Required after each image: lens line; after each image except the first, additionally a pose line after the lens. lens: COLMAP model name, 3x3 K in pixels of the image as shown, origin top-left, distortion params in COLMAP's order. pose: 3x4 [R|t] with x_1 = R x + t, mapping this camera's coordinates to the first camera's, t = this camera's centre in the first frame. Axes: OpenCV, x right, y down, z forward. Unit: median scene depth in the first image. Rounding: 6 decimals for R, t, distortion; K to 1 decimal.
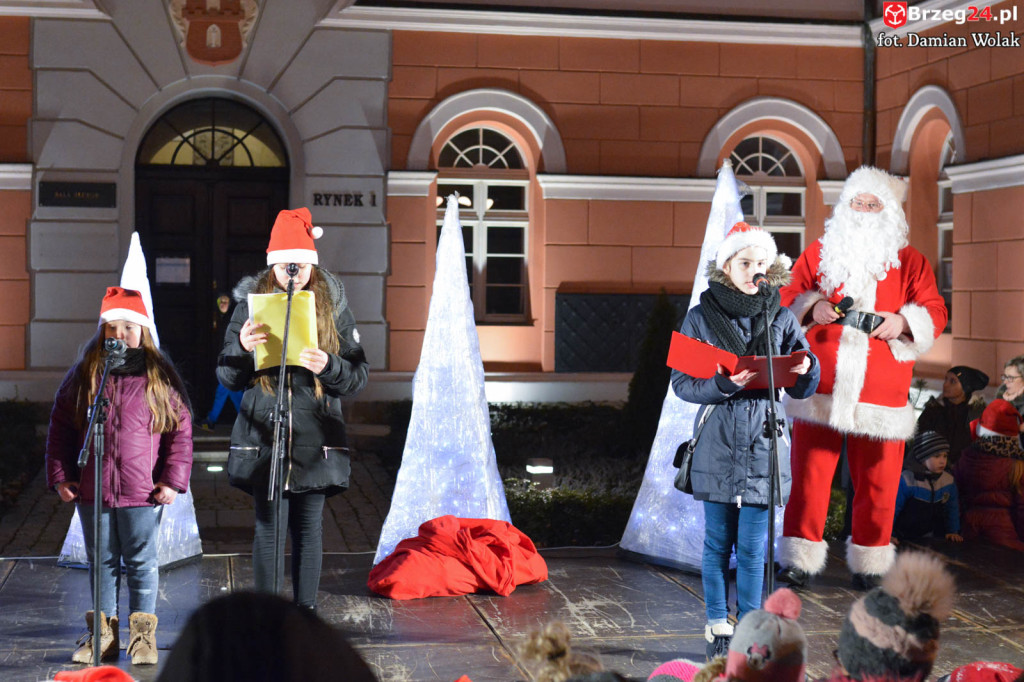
lens RADIAL K [[1650.7, 0, 450.4], [0, 1650.7, 339.3], [0, 0, 1]] dist [-0.053270, 0.000205]
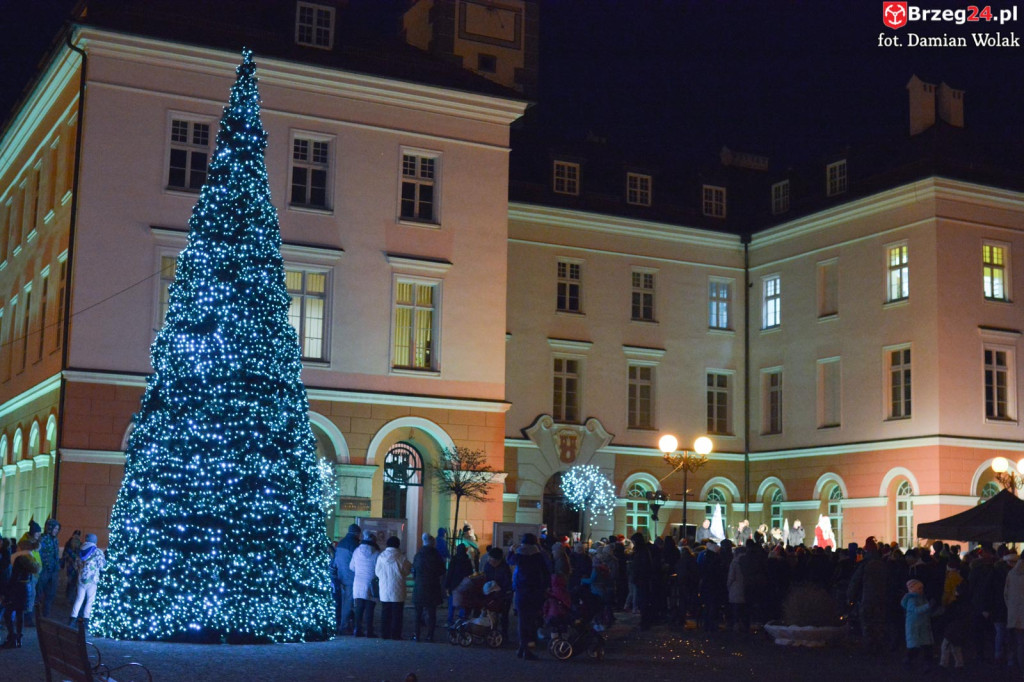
lens RADIAL K [[1650.7, 0, 450.4], [0, 1650.7, 339.3], [0, 0, 1]] dist [-0.053270, 0.000205]
pose [[0.957343, 0.050876, 0.284441, -1.247284], [-0.002244, 0.985657, -0.168747, 0.131572], [-0.288946, 0.160911, 0.943725, -1.929267]]
